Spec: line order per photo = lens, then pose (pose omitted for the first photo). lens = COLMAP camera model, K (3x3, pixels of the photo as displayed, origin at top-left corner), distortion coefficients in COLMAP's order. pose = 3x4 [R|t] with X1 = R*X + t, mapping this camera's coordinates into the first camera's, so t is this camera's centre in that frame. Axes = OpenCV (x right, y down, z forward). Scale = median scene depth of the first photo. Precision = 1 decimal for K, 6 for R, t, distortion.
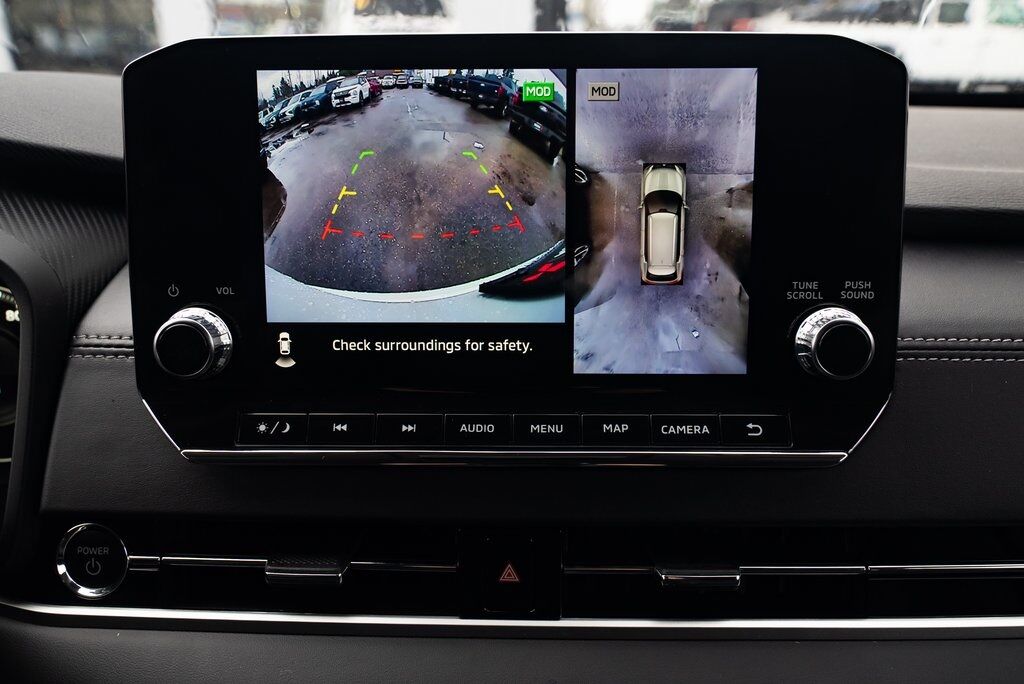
lens RADIAL K [[852.2, 0, 514.8], [0, 852.2, 340.6], [0, 0, 1]] dist [-0.021652, 0.026220]
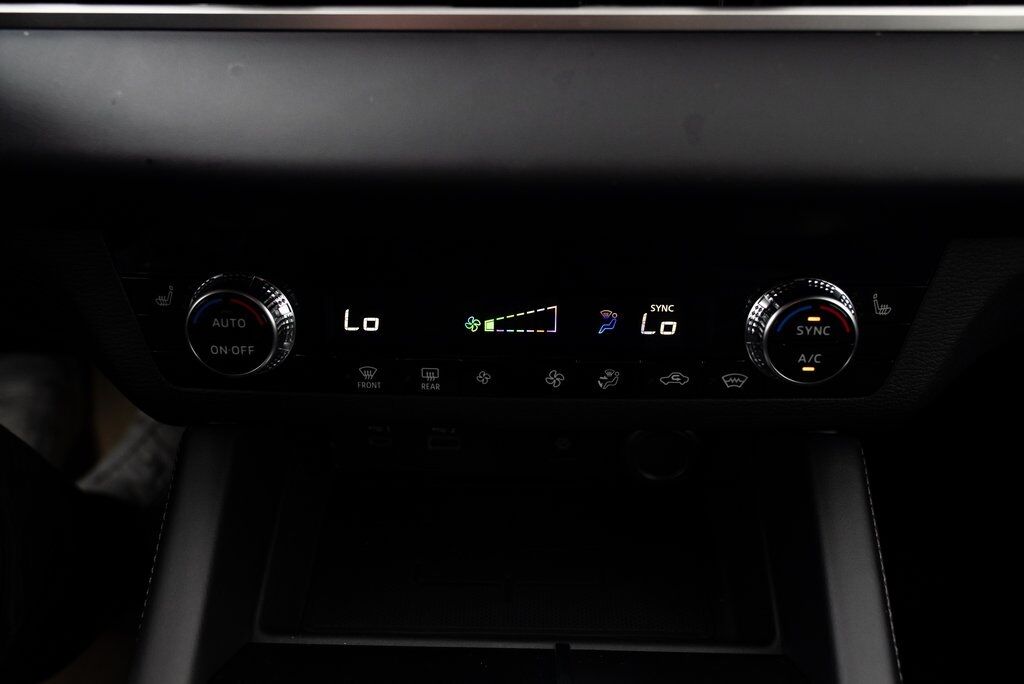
lens RADIAL K [[852.2, 0, 511.4], [0, 852.2, 340.2], [0, 0, 1]] dist [-0.021652, 0.026220]
pose [[0.999974, -0.000938, -0.007208, -0.003809], [0.003073, 0.953202, 0.302317, 0.383674], [0.006587, -0.302332, 0.953180, 0.155614]]
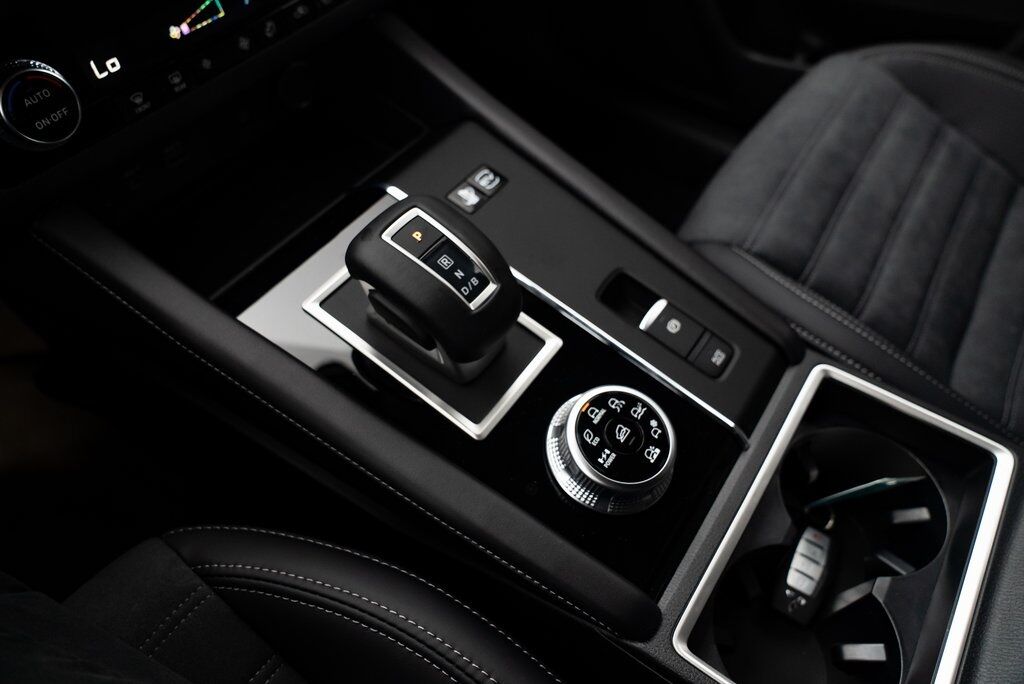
lens RADIAL K [[694.0, 0, 513.4], [0, 694.0, 338.5], [0, 0, 1]] dist [-0.035077, 0.017757]
pose [[0.545707, -0.651303, 0.527265, -0.657235], [0.242598, 0.725058, 0.644544, 0.436023], [-0.802091, -0.223819, 0.553674, -0.074953]]
